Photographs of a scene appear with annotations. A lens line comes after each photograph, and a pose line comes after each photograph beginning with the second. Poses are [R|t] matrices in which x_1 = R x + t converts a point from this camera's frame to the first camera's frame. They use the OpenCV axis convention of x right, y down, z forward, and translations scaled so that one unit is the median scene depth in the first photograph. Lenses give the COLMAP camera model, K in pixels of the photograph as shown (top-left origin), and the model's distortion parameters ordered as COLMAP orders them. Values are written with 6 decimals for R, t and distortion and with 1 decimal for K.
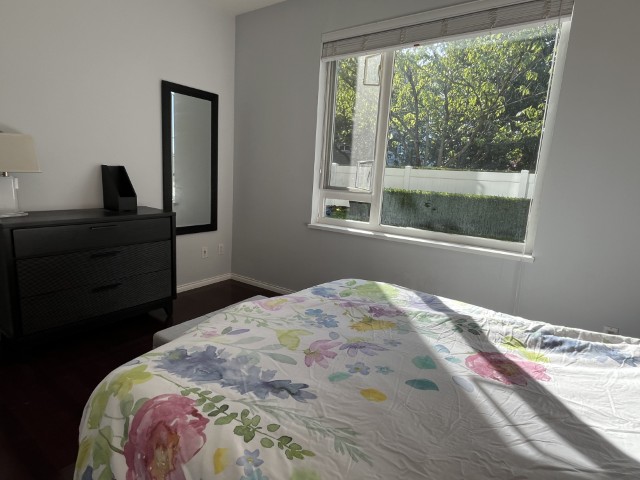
lens RADIAL K [[358.6, 0, 315.6], [0, 358.6, 242.5], [0, 0, 1]] dist [-0.000930, 0.001518]
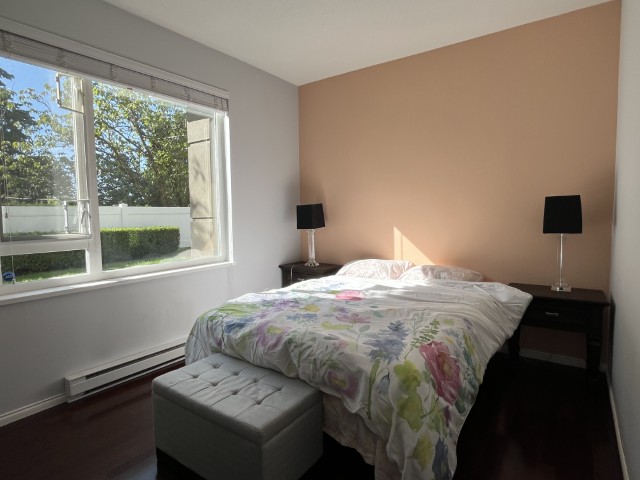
lens RADIAL K [[358.6, 0, 315.8], [0, 358.6, 237.6], [0, 0, 1]] dist [-0.000930, 0.001518]
pose [[-0.009551, -0.119755, 0.992758, -1.694286], [0.215892, 0.969141, 0.118983, -0.304331], [-0.976371, 0.215464, 0.016598, 1.179787]]
